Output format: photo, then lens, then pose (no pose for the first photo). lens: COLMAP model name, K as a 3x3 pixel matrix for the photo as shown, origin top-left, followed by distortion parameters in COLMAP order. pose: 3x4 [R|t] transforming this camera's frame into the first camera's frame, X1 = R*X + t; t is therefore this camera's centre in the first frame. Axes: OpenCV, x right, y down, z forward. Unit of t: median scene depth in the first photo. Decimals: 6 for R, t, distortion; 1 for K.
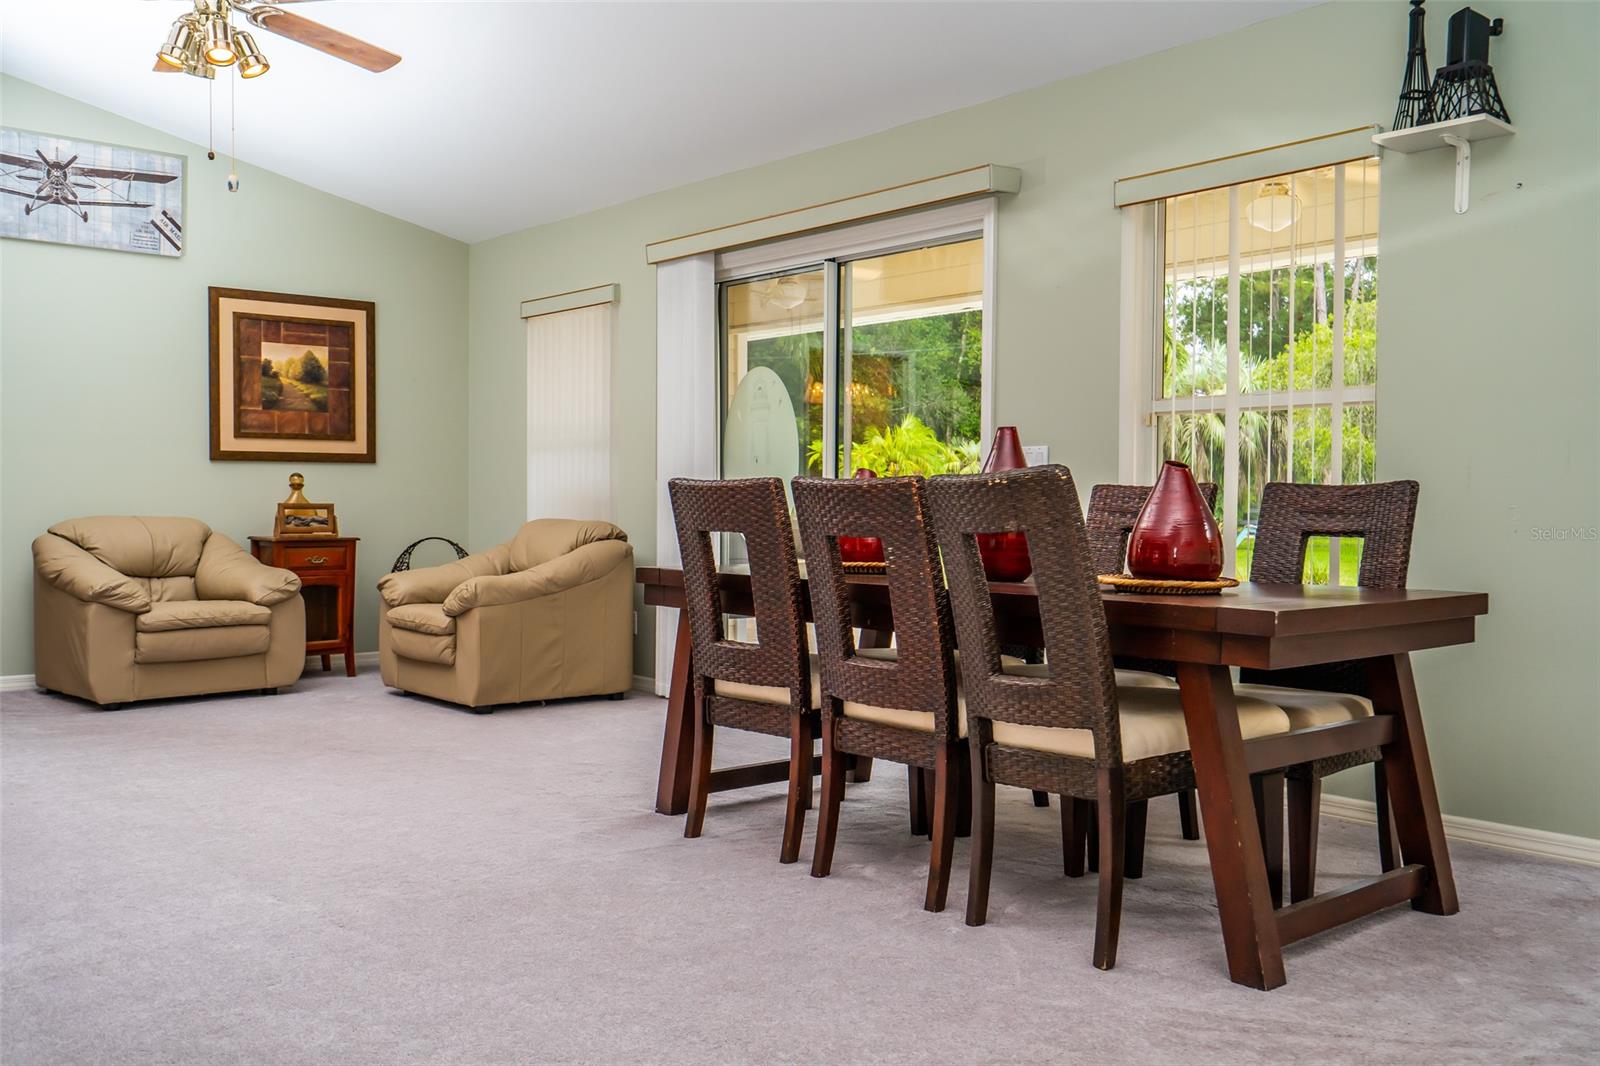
lens RADIAL K [[1415.1, 0, 790.4], [0, 1415.1, 526.6], [0, 0, 1]] dist [0.027124, -0.000364]
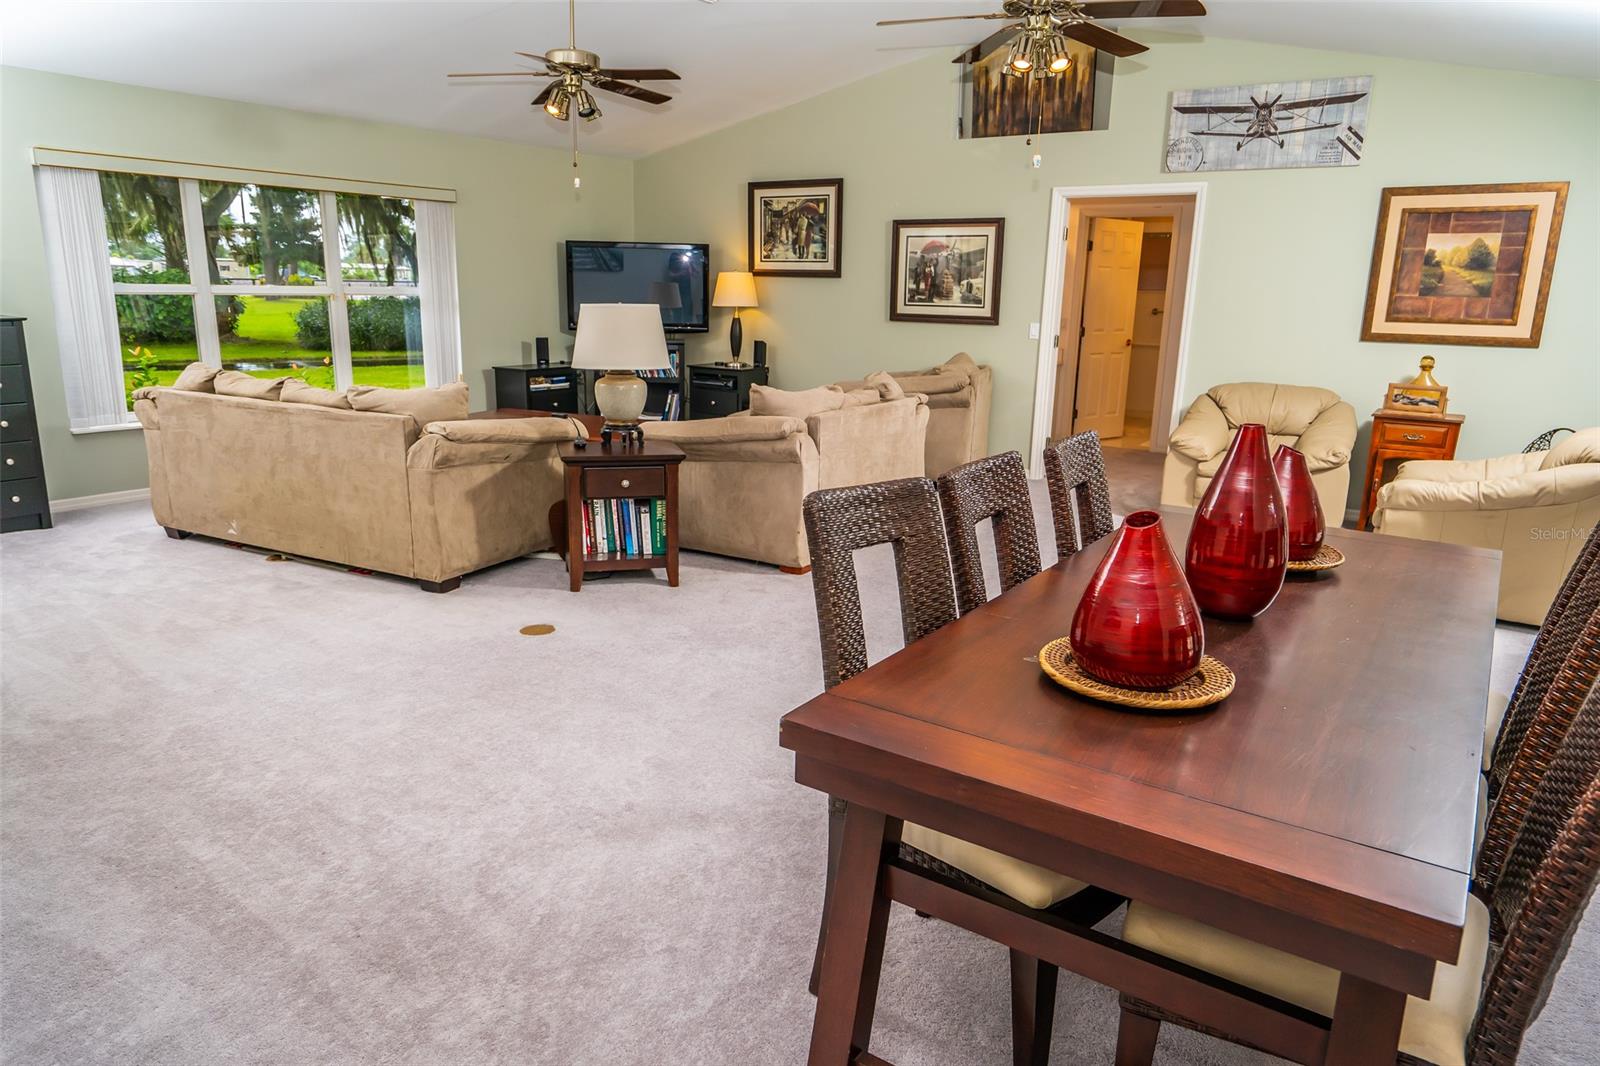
lens RADIAL K [[1041.4, 0, 792.0], [0, 1041.4, 533.7], [0, 0, 1]] dist [0.005280, 0.004997]
pose [[0.265667, 0.233633, -0.935327, 0.486365], [-0.037931, 0.971973, 0.232013, -0.112208], [0.963318, -0.026160, 0.267083, 0.456910]]
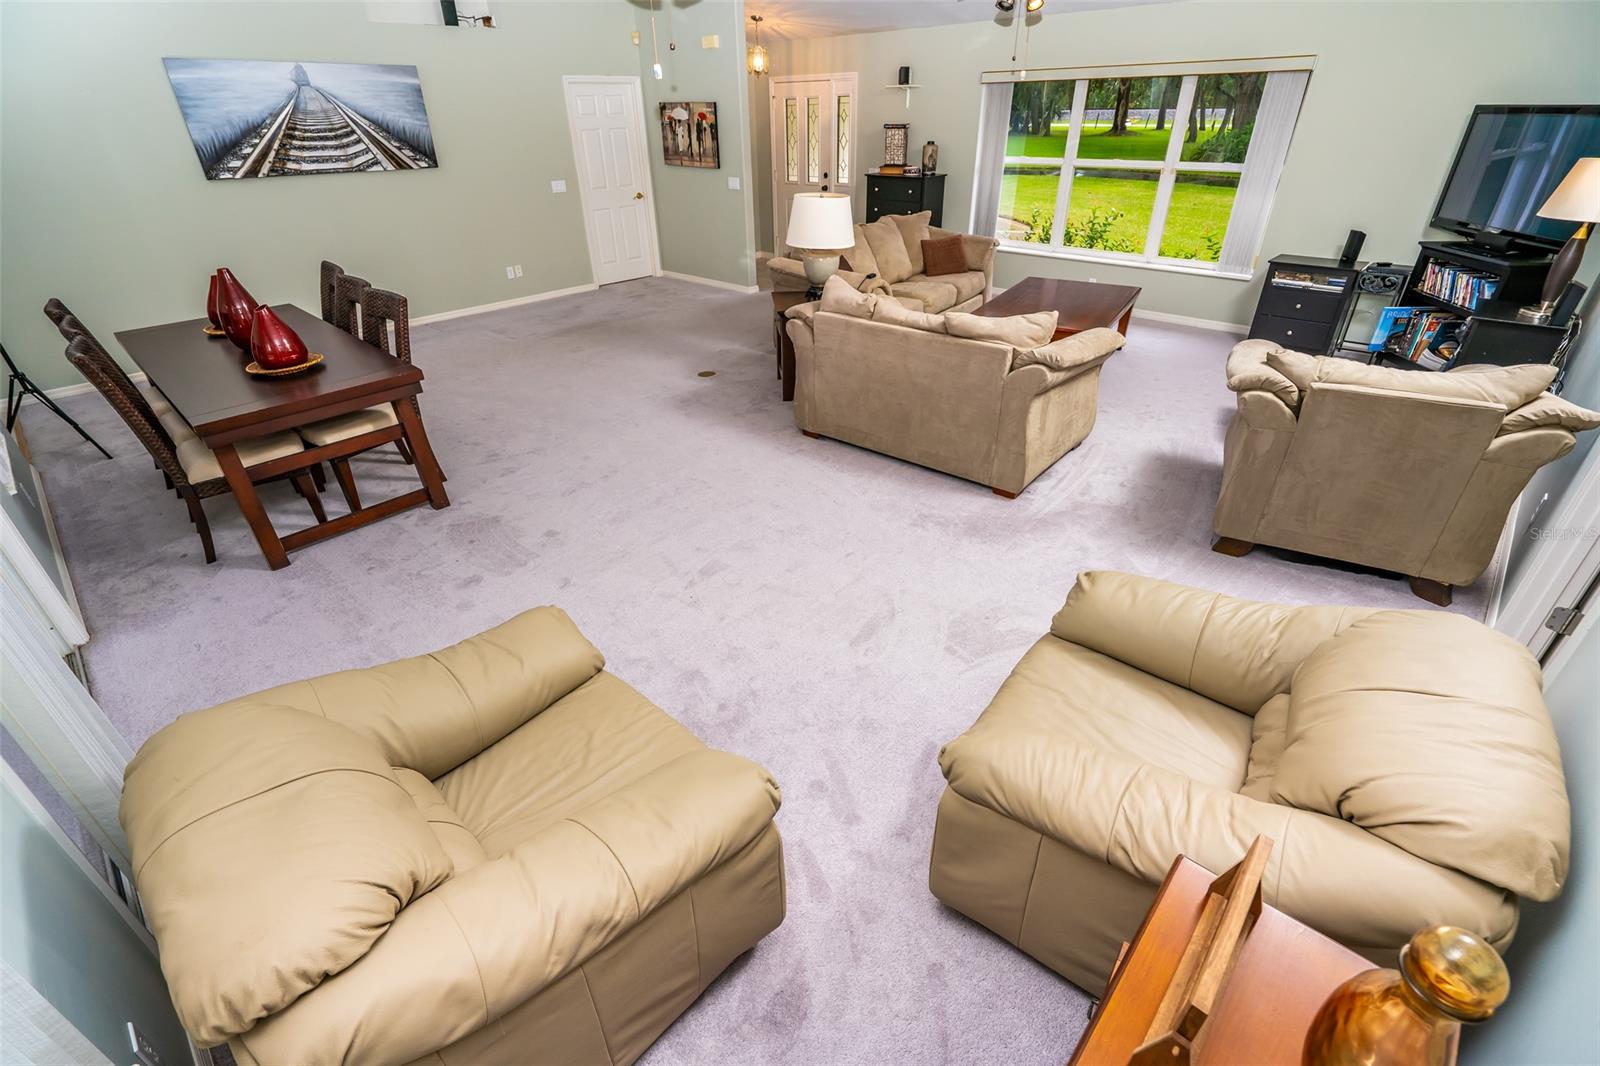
lens RADIAL K [[720.3, 0, 793.8], [0, 720.3, 534.9], [0, 0, 1]] dist [-0.005306, 0.001555]
pose [[-0.993621, 0.074761, -0.084422, -0.368974], [0.019465, 0.851111, 0.524625, -0.204572], [0.111074, 0.519635, -0.847137, 1.586170]]
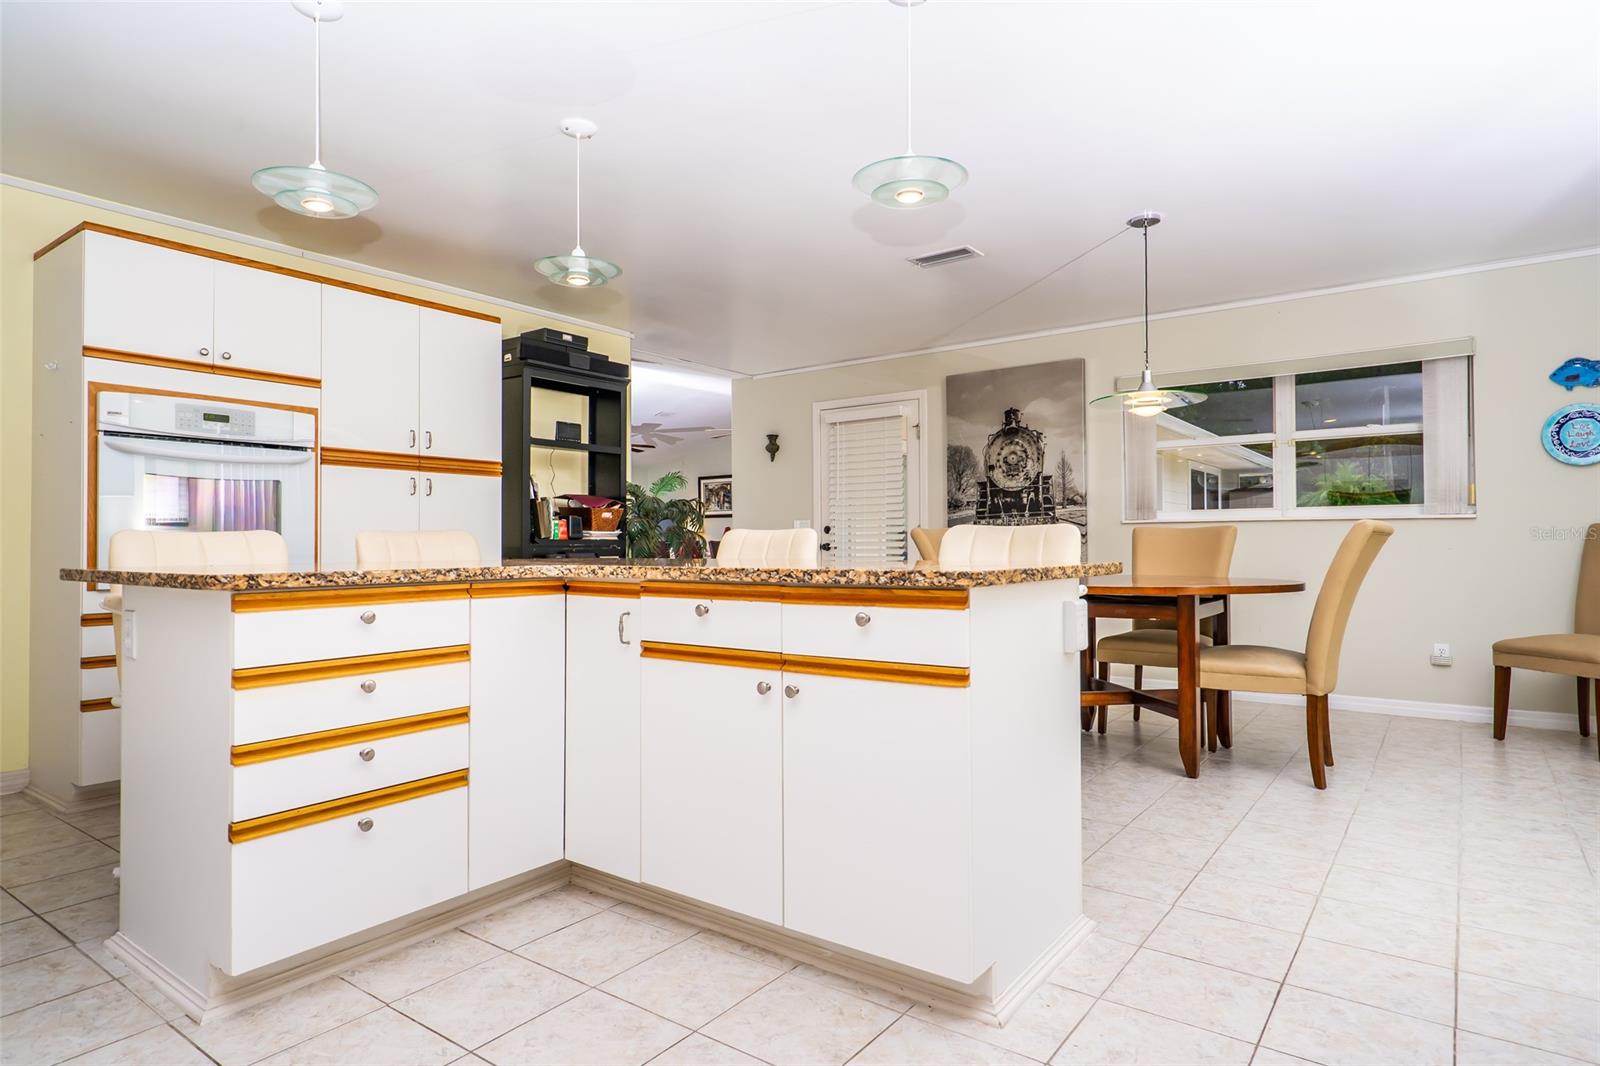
lens RADIAL K [[897.3, 0, 793.0], [0, 897.3, 529.3], [0, 0, 1]] dist [0.003074, 0.002763]
pose [[0.216157, -0.008768, -0.976319, 2.023796], [-0.019713, 0.999717, -0.013343, -0.044748], [0.976160, 0.022130, 0.215923, 0.499098]]
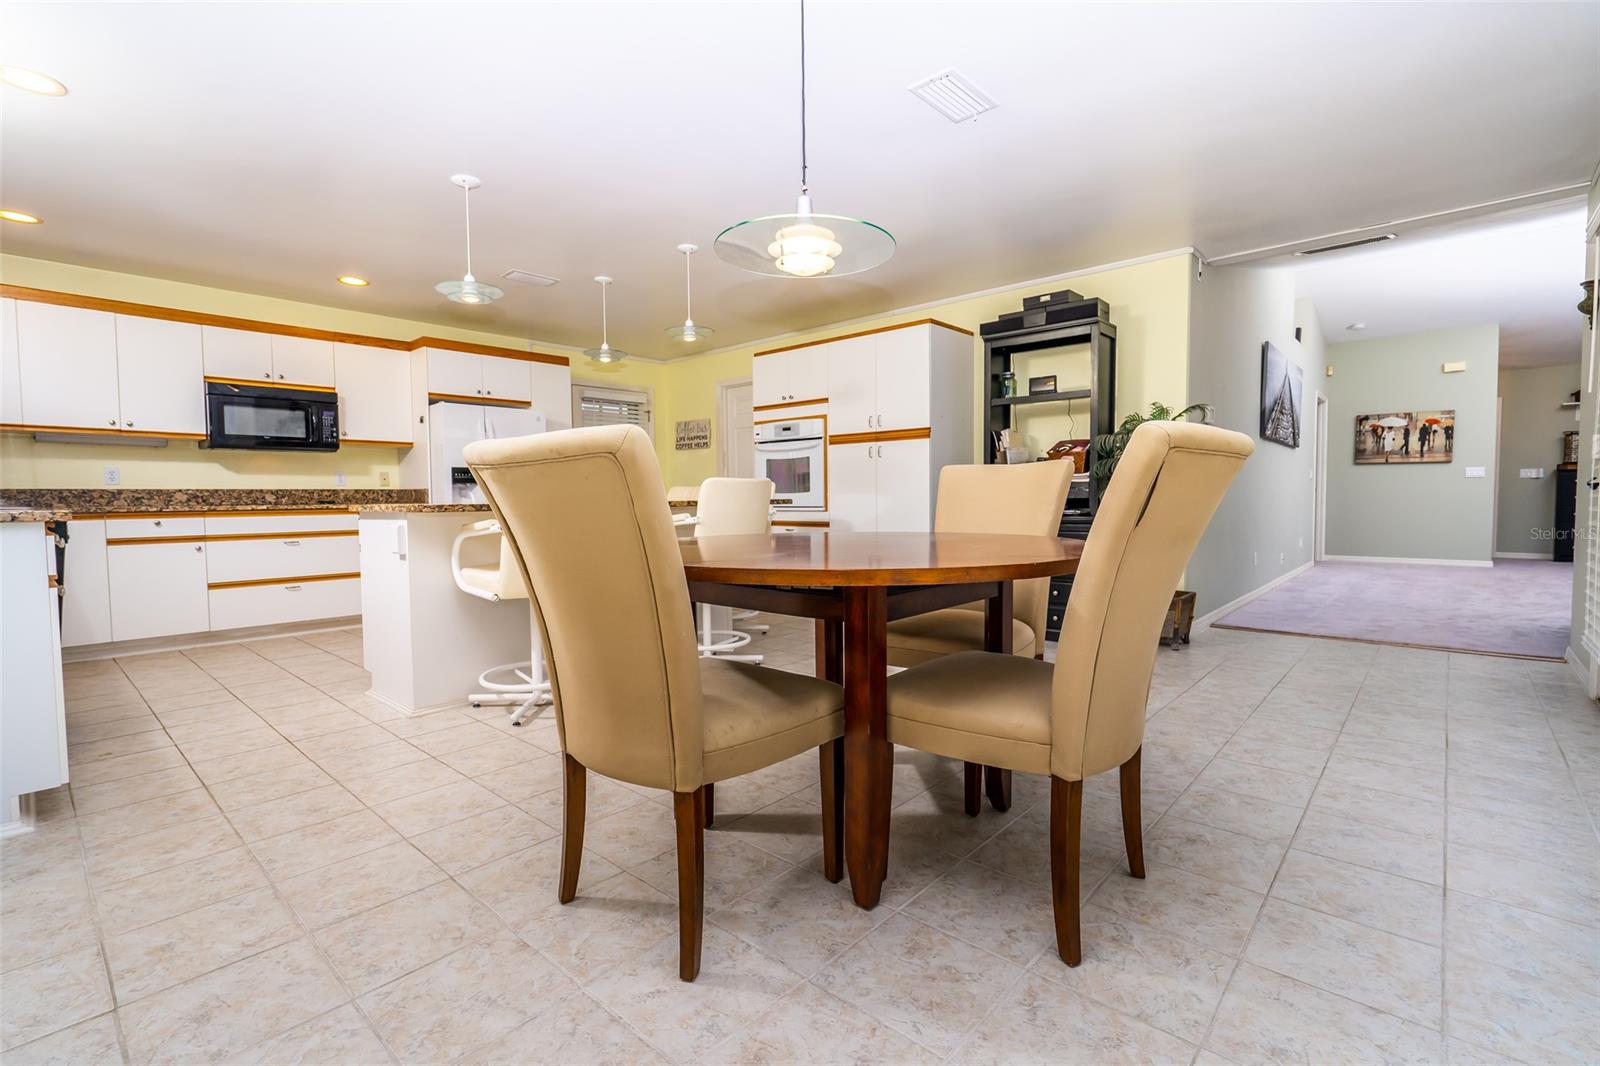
lens RADIAL K [[720.3, 0, 795.9], [0, 720.3, 532.8], [0, 0, 1]] dist [-0.005306, 0.001555]
pose [[-0.992428, 0.025767, -0.120097, 1.359986], [0.016964, 0.997132, 0.073758, -0.051433], [0.121653, 0.071162, -0.990018, 1.381834]]
